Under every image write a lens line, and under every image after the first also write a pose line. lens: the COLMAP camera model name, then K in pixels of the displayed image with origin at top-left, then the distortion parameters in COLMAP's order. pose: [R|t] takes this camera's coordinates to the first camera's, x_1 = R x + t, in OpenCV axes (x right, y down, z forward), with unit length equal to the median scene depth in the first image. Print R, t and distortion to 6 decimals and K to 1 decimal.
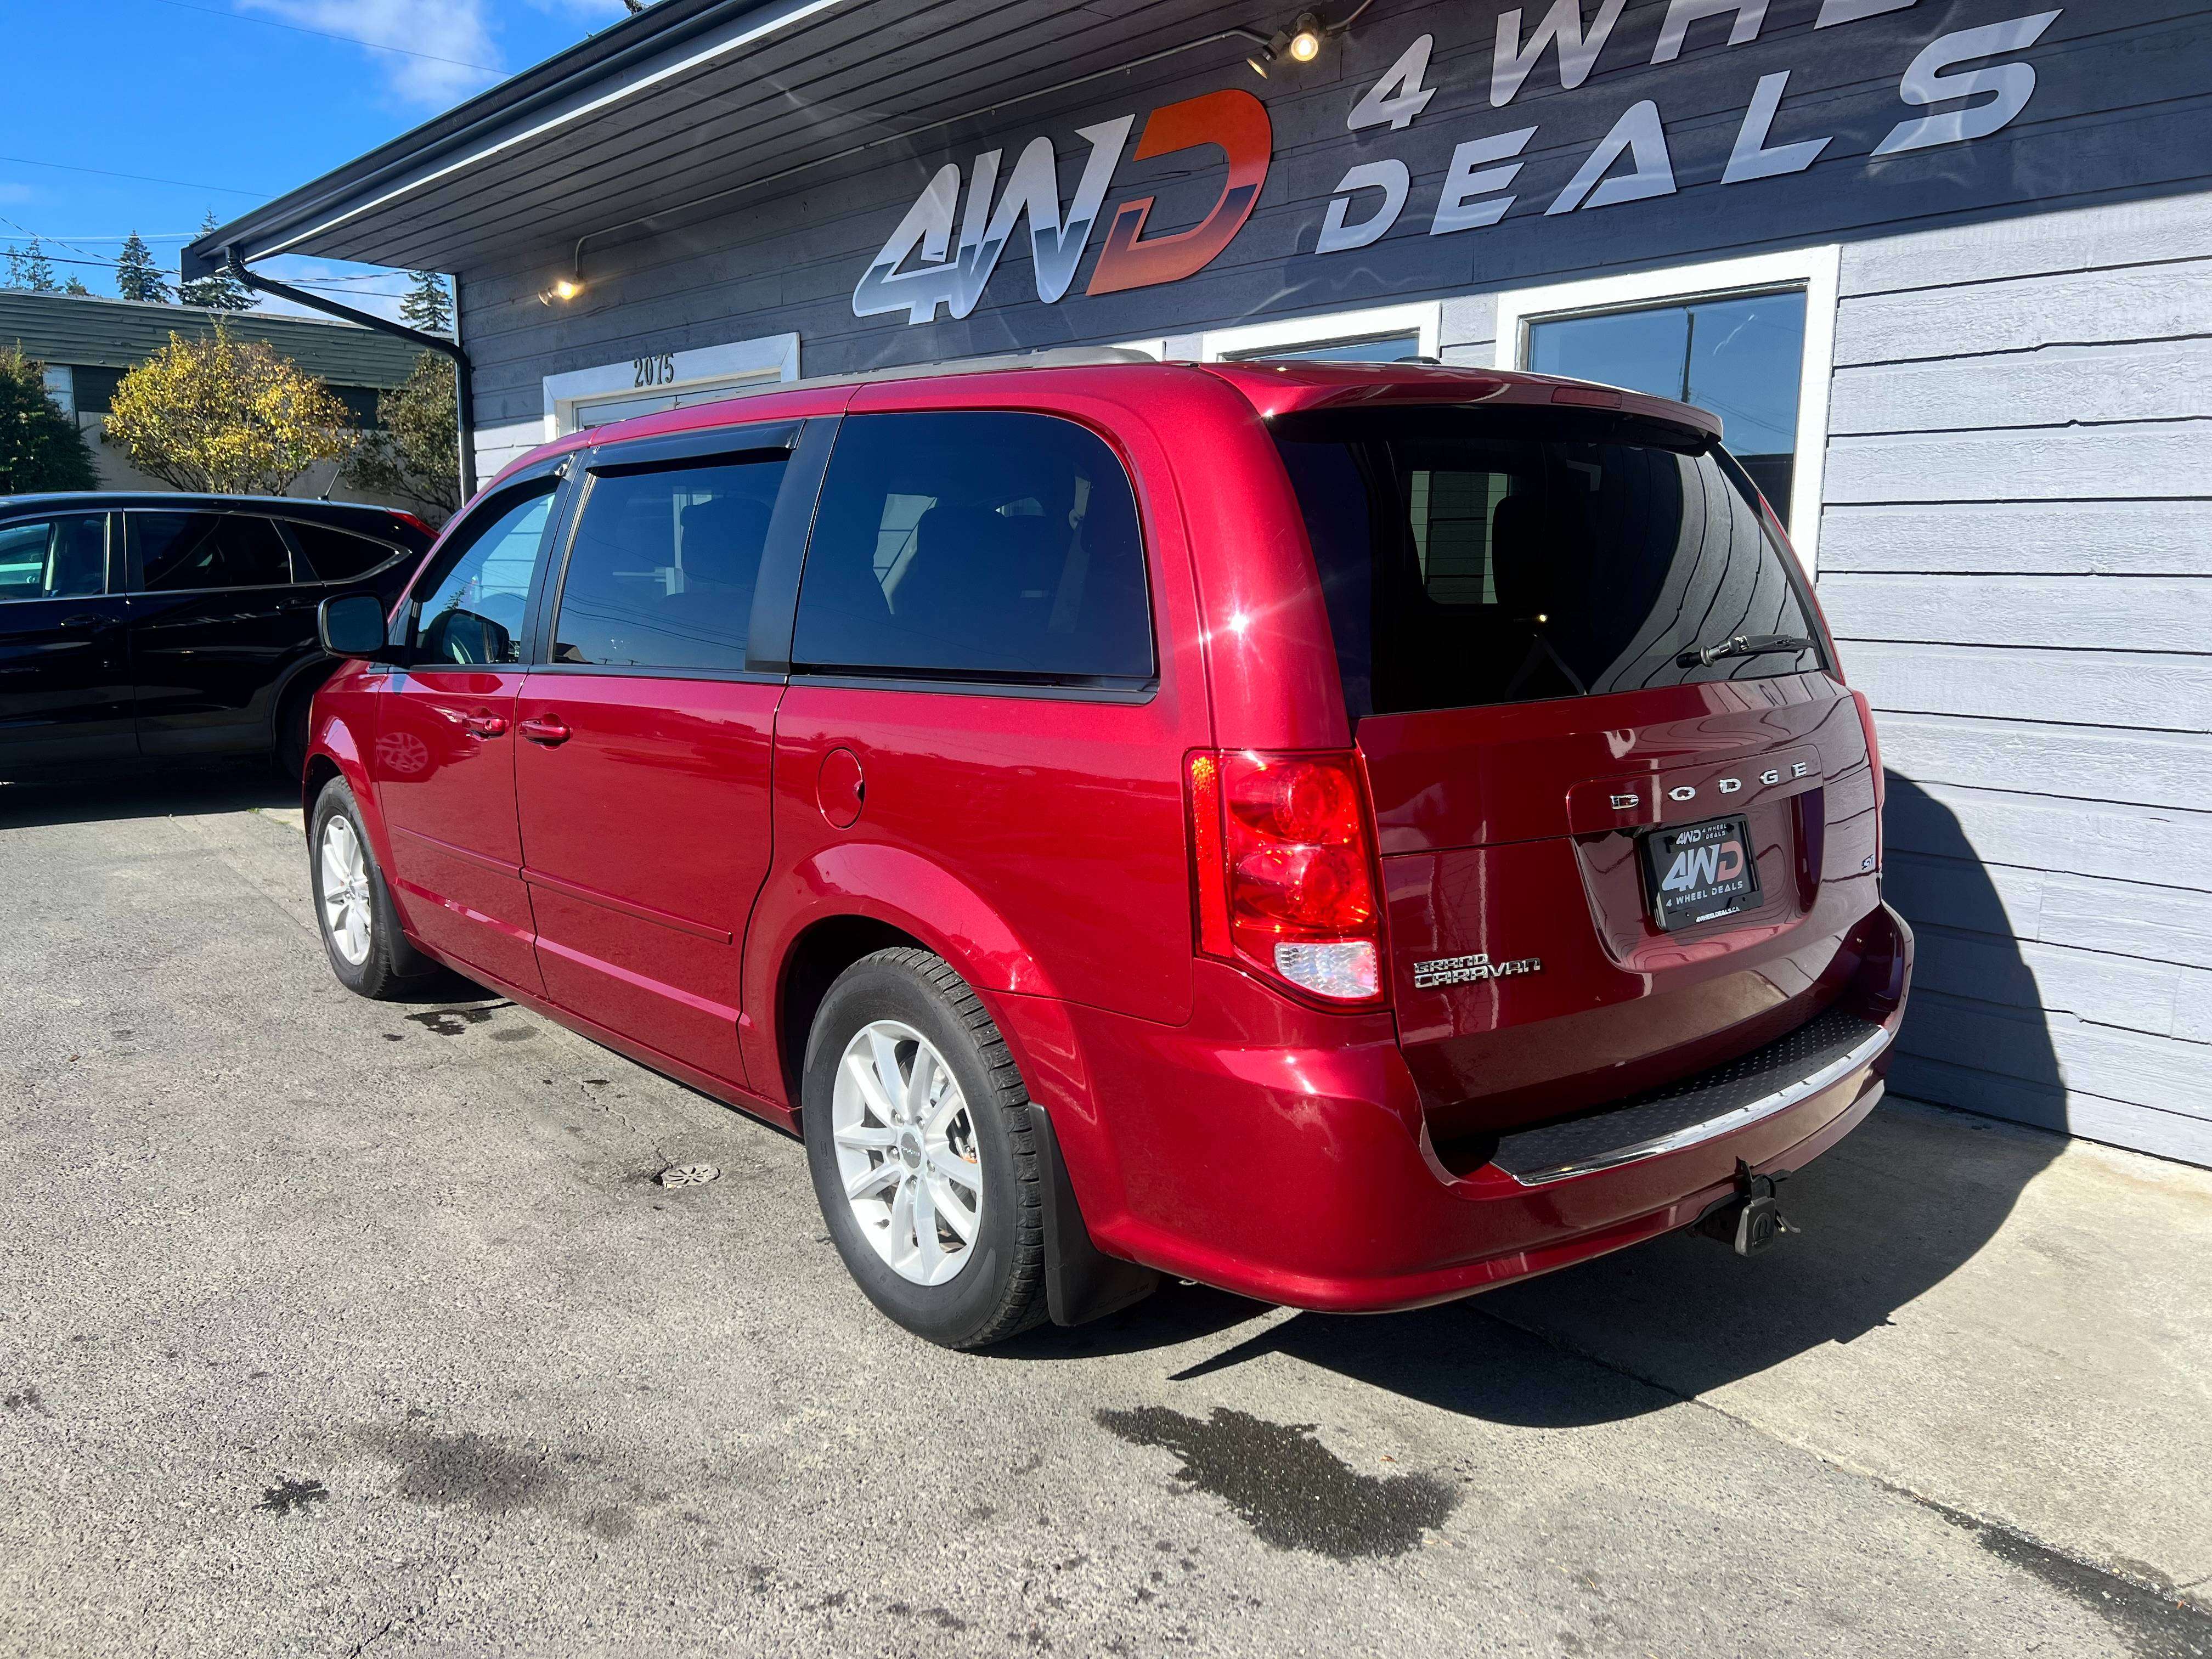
lens RADIAL K [[1667.9, 0, 1106.0], [0, 1667.9, 829.5], [0, 0, 1]] dist [0.019834, -0.015331]
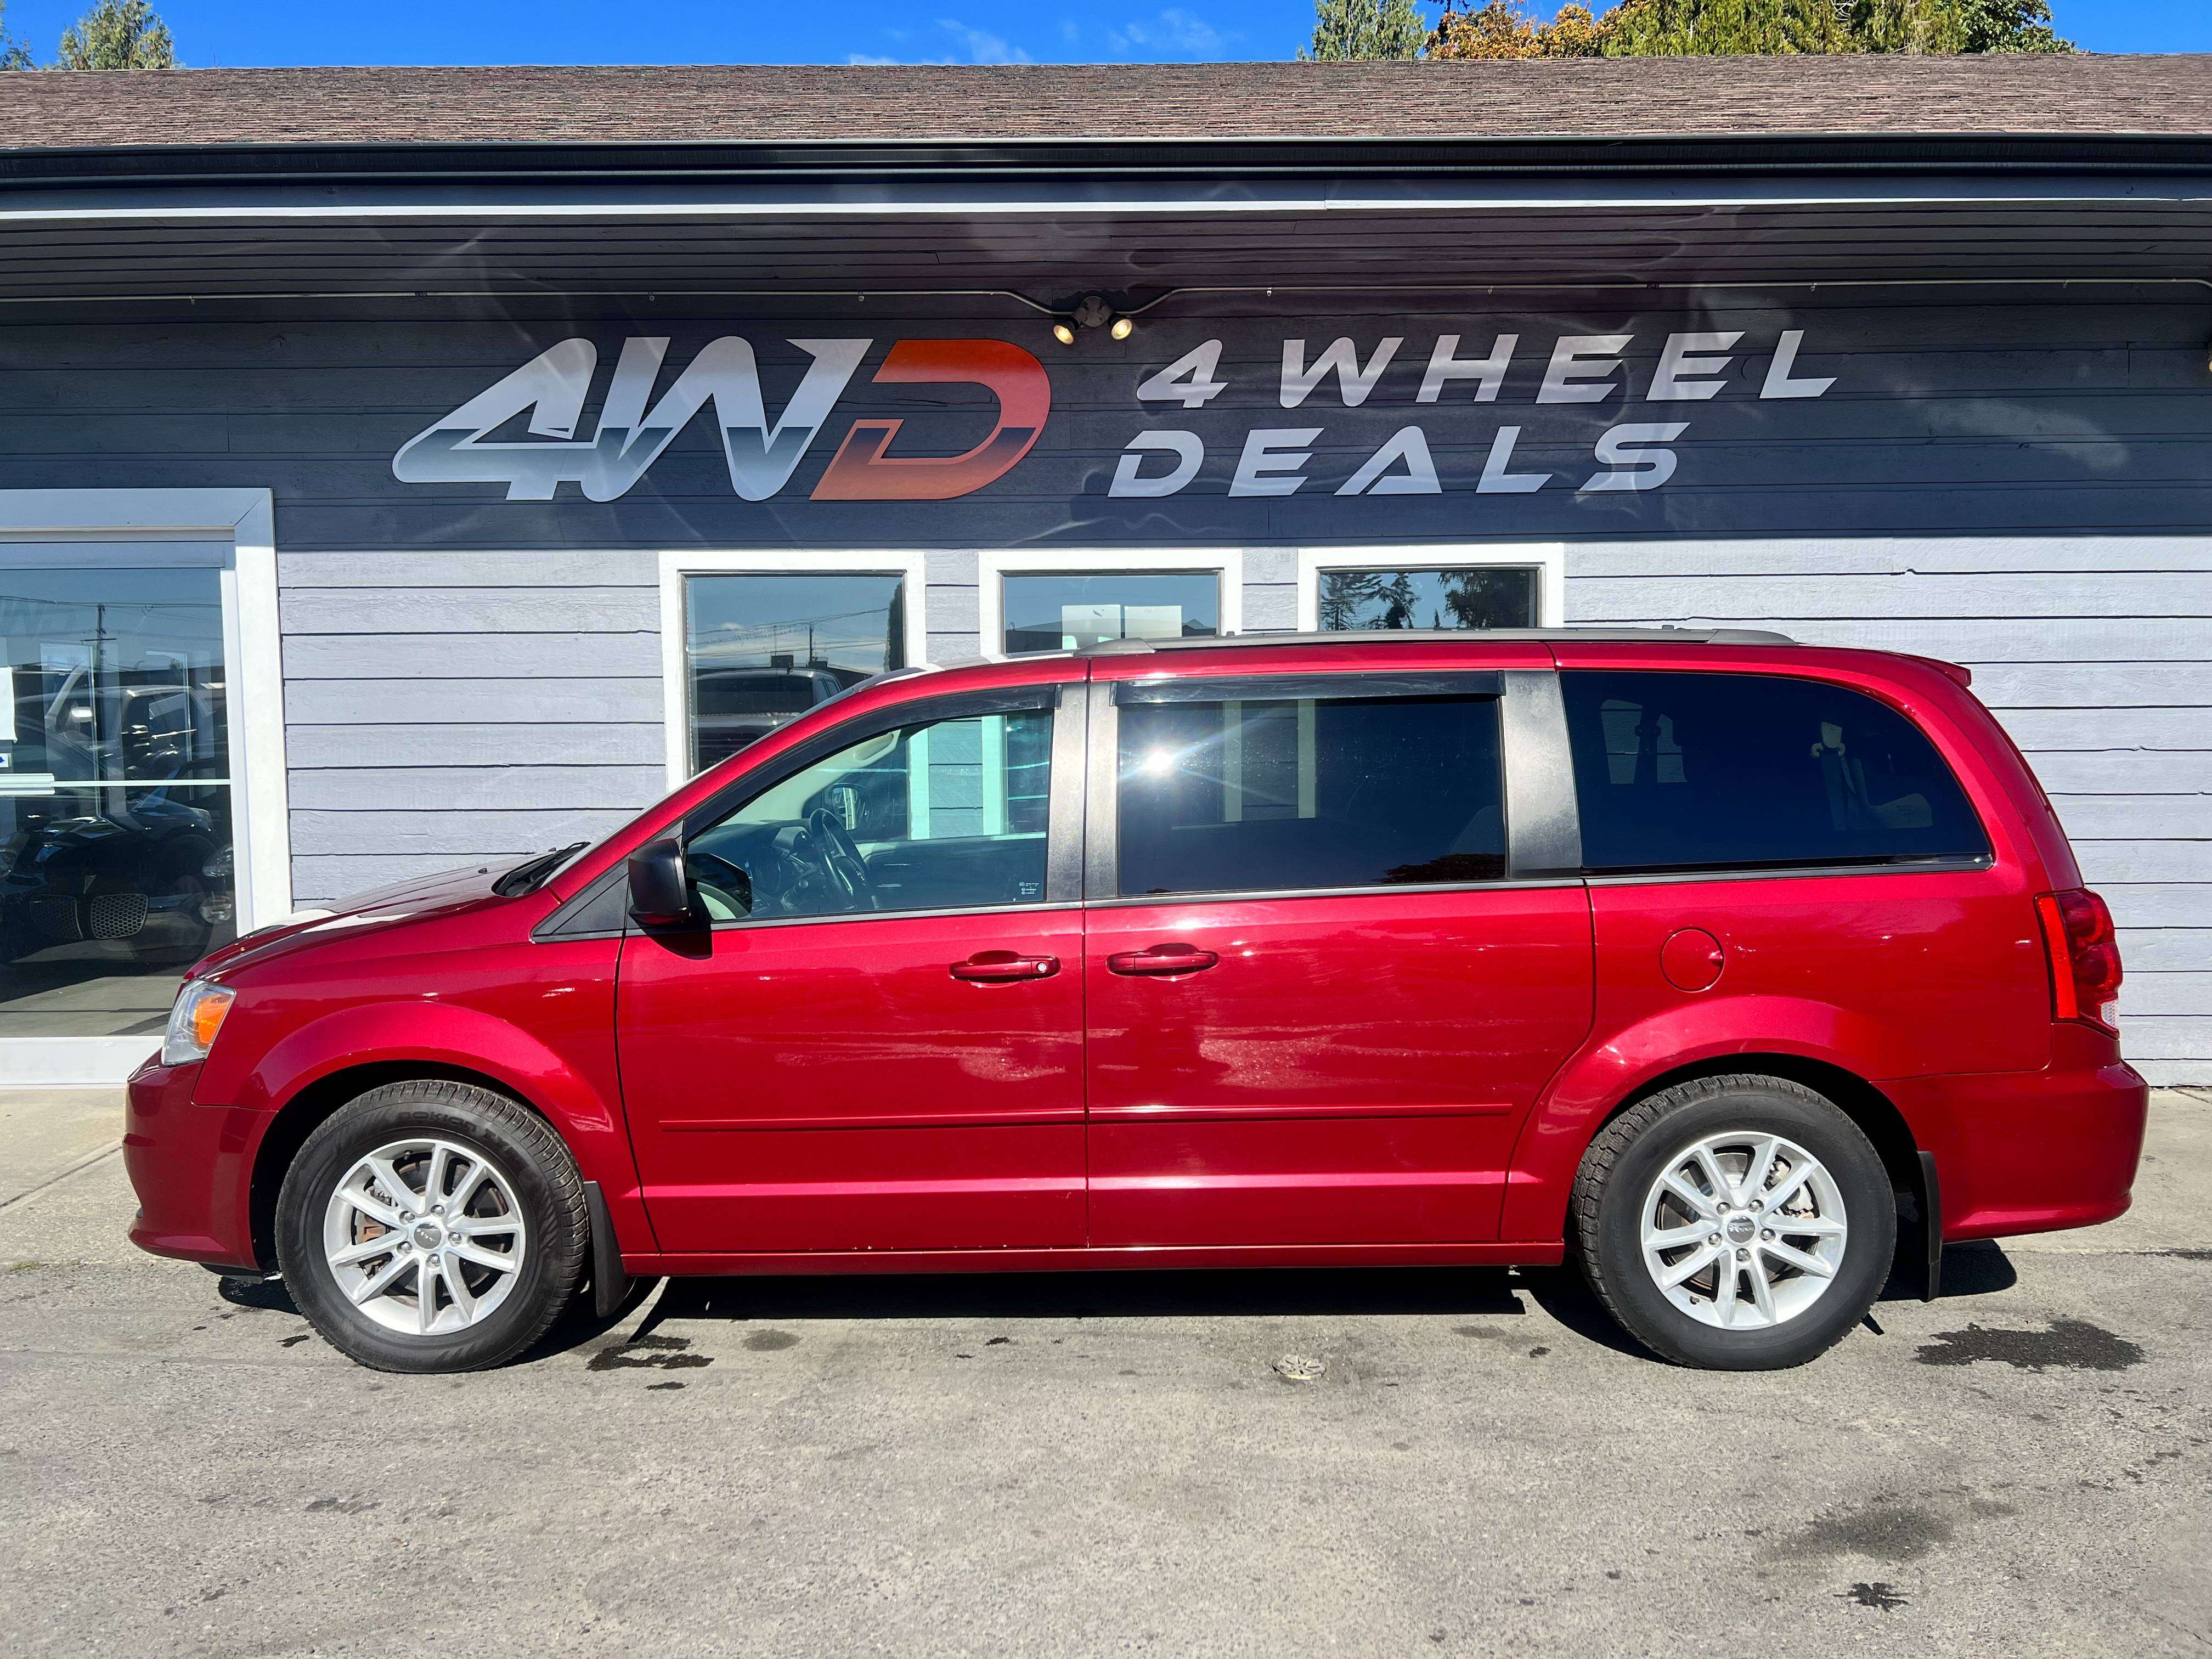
lens RADIAL K [[1663.5, 0, 1106.0], [0, 1663.5, 829.5], [0, 0, 1]] dist [0.060075, -0.054144]
pose [[0.666036, -0.072506, 0.742387, -0.820118], [0.131331, 0.991116, -0.021026, -0.092686], [-0.734267, 0.111502, 0.669641, 0.256029]]
